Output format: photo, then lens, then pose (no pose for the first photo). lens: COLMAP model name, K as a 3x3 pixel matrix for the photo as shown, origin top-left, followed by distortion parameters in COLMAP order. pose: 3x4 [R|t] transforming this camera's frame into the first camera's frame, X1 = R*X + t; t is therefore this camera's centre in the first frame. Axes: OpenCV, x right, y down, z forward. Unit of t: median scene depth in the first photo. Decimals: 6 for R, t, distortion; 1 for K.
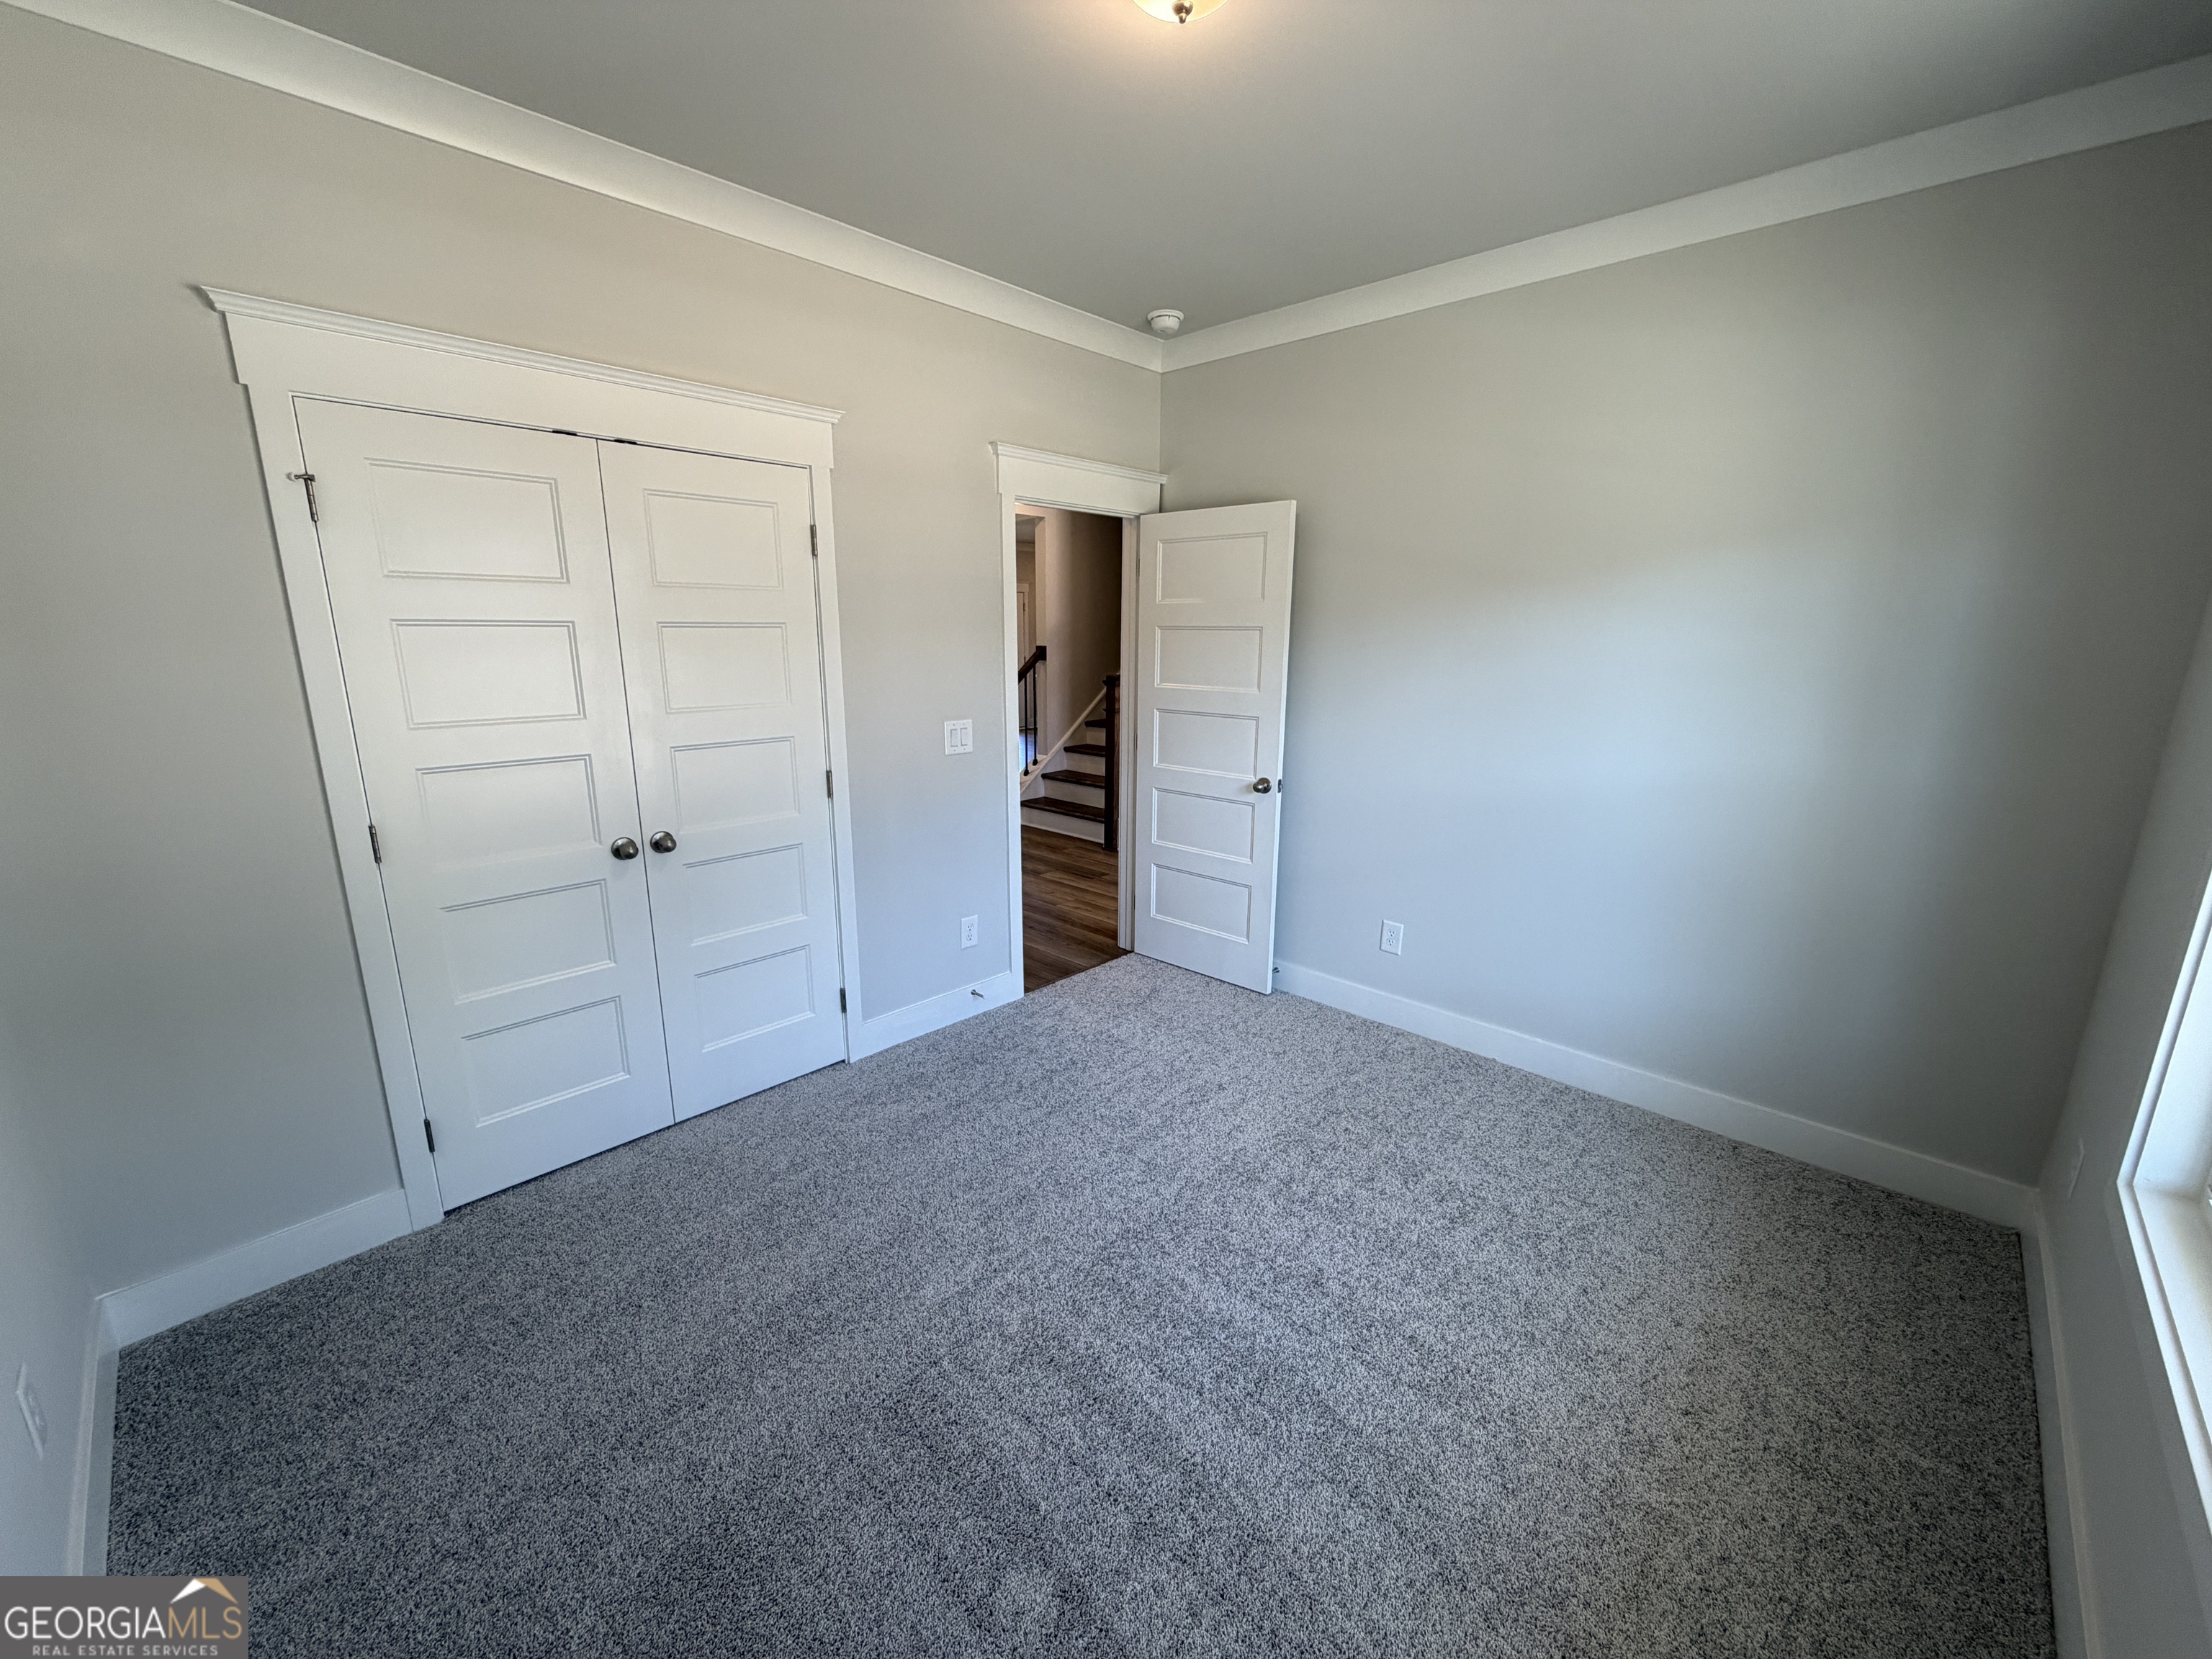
lens RADIAL K [[887.2, 0, 1106.5], [0, 887.2, 816.8], [0, 0, 1]] dist [0.006338, -0.000325]
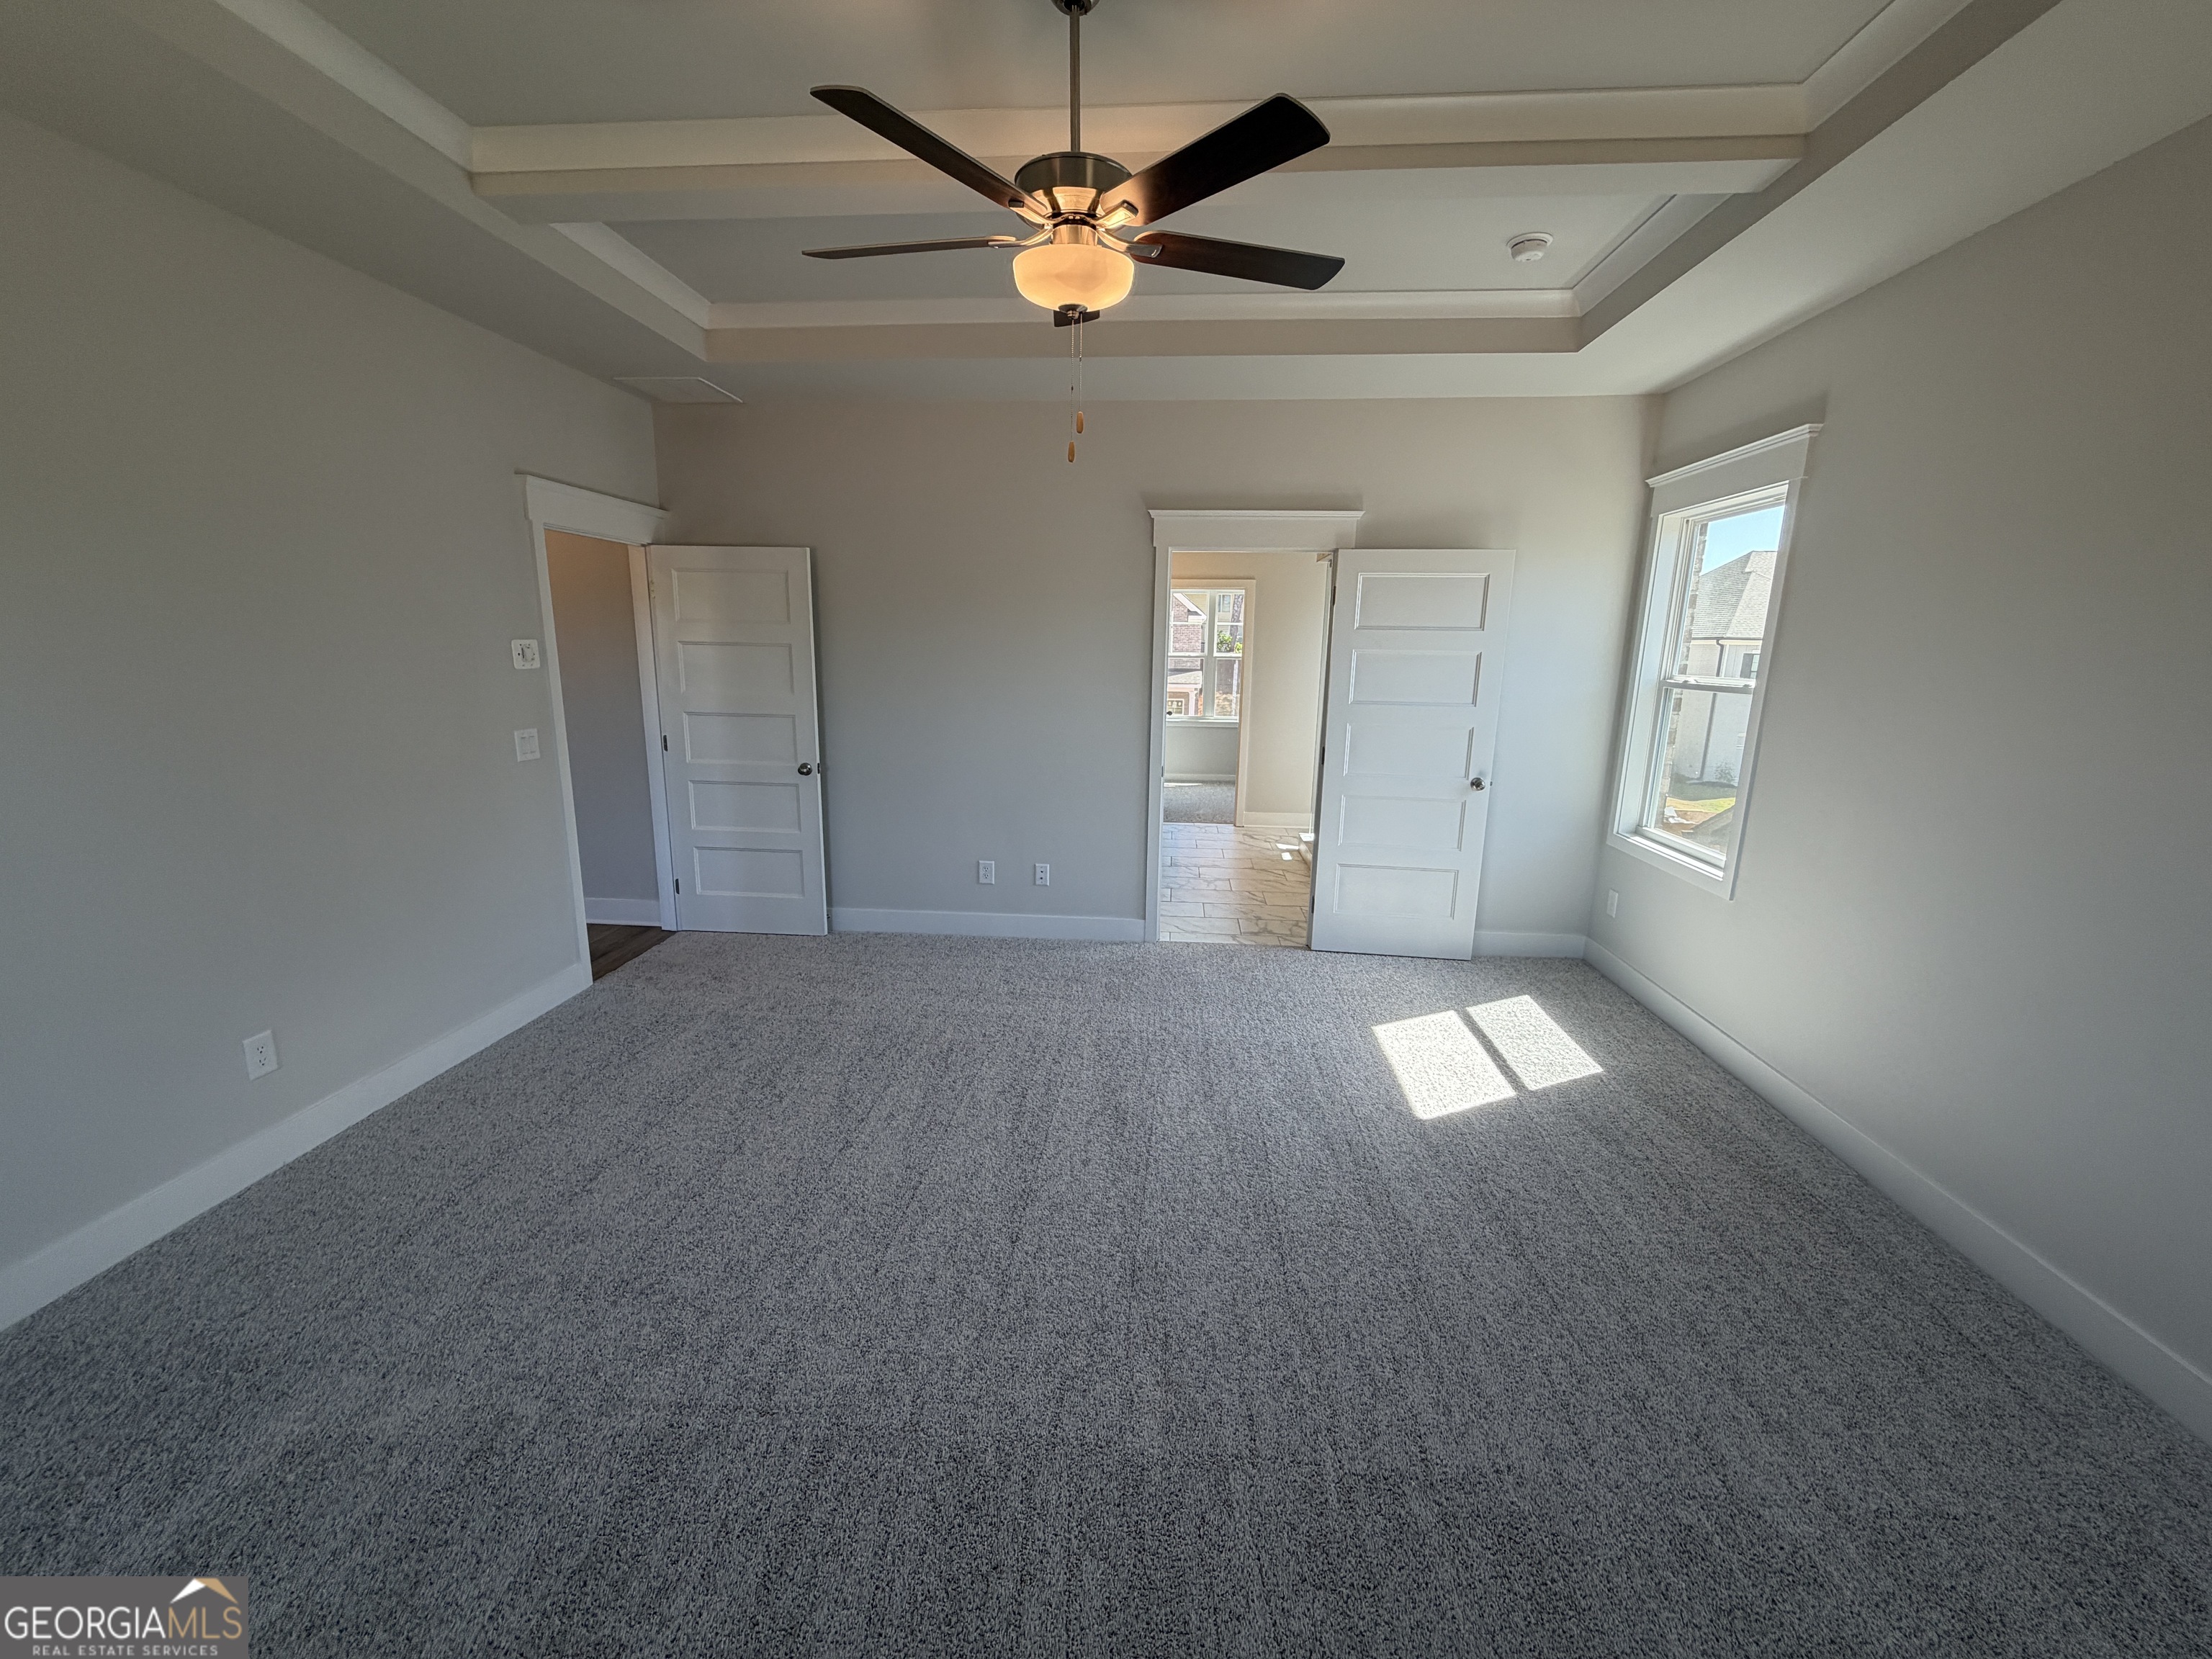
lens RADIAL K [[887.2, 0, 1104.9], [0, 887.2, 828.8], [0, 0, 1]] dist [0.006338, -0.000325]
pose [[0.782055, -0.124440, 0.610659, -0.273460], [0.130127, 0.990870, 0.035268, 0.060238], [-0.609472, 0.051882, 0.791108, -0.258895]]
